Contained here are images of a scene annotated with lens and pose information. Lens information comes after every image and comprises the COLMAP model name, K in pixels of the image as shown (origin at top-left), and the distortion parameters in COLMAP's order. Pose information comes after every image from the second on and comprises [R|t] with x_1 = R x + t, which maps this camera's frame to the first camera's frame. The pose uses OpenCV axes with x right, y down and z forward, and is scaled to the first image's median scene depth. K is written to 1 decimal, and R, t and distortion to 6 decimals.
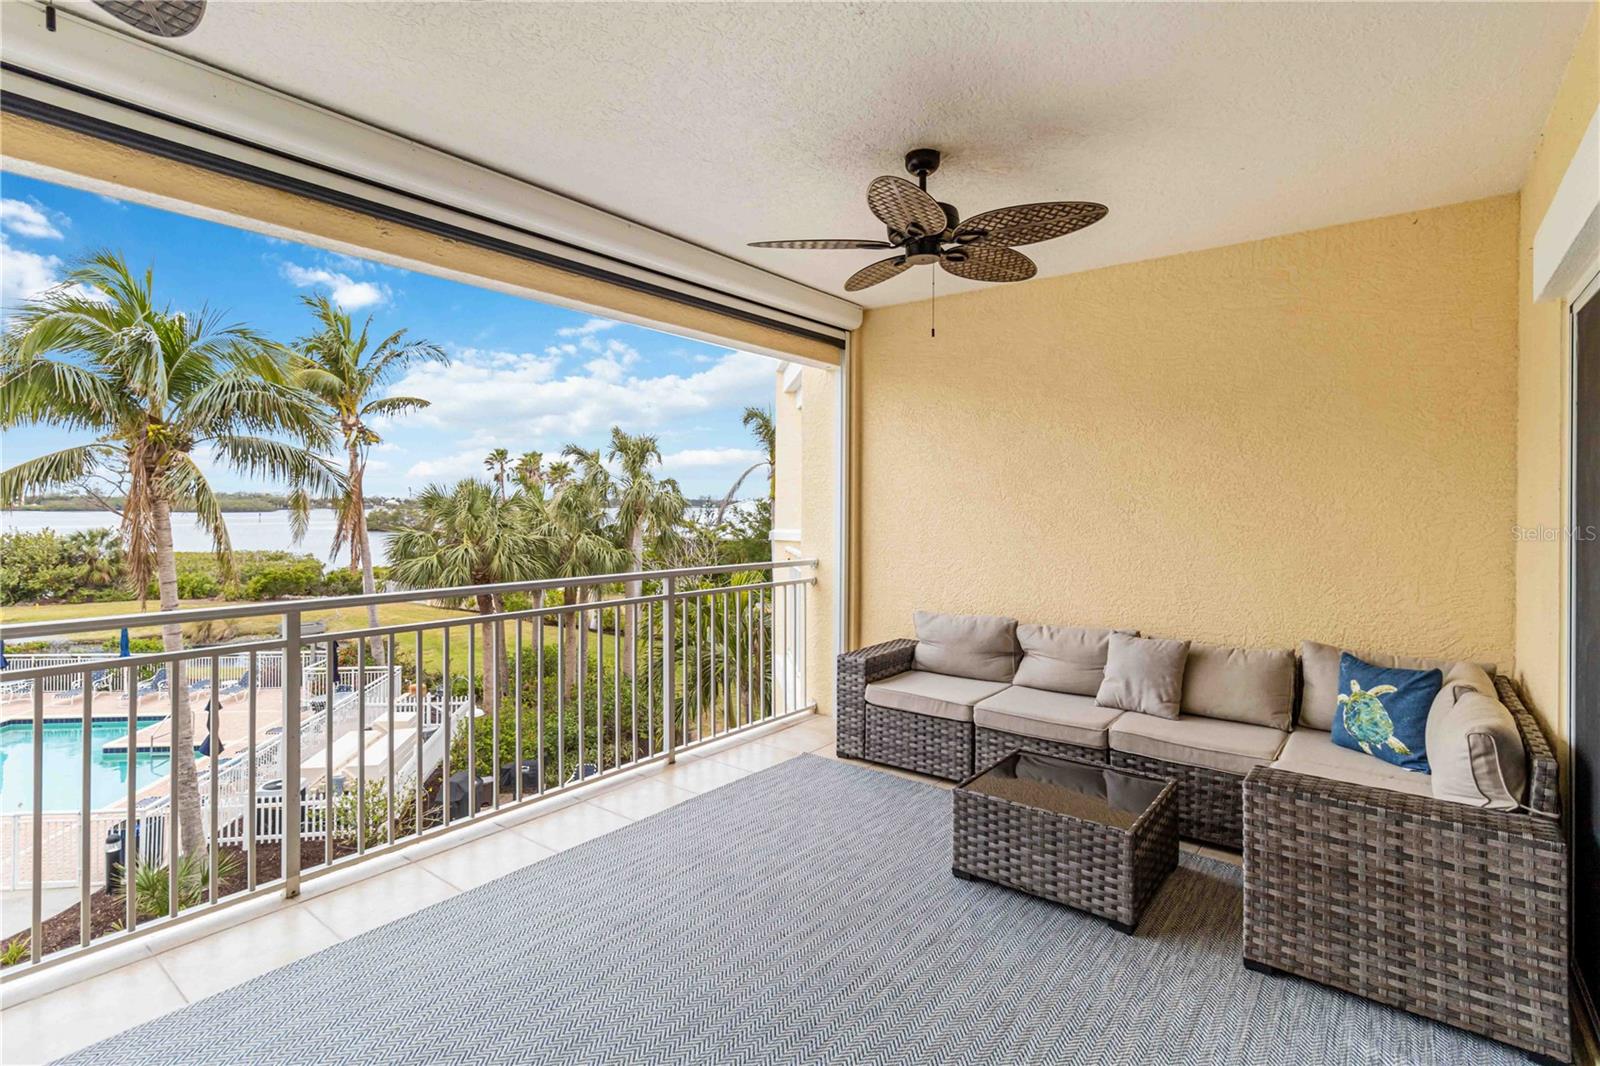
lens RADIAL K [[770.3, 0, 794.8], [0, 770.3, 508.7], [0, 0, 1]] dist [0.002483, 0.001240]
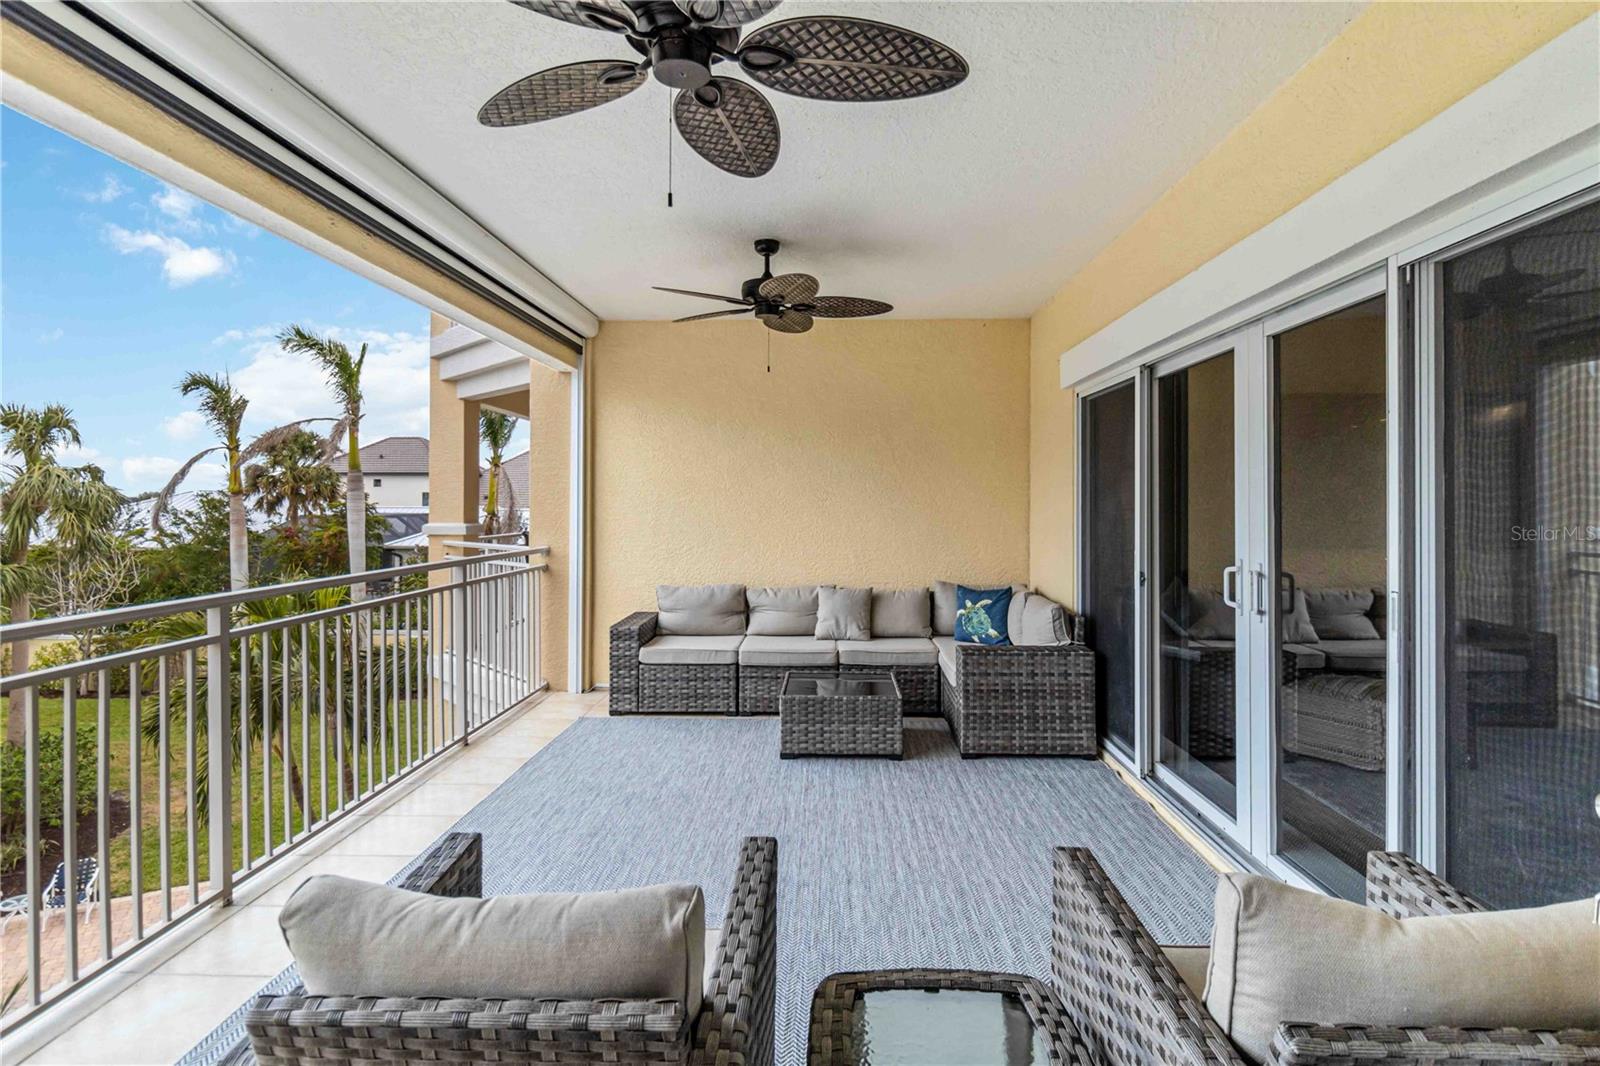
lens RADIAL K [[811.6, 0, 804.8], [0, 811.6, 506.6], [0, 0, 1]] dist [0.004510, 0.000208]
pose [[0.809421, -0.009560, 0.587151, -0.488508], [0.007815, 0.999954, 0.005508, 0.008483], [-0.587176, 0.000130, 0.809459, -0.172188]]
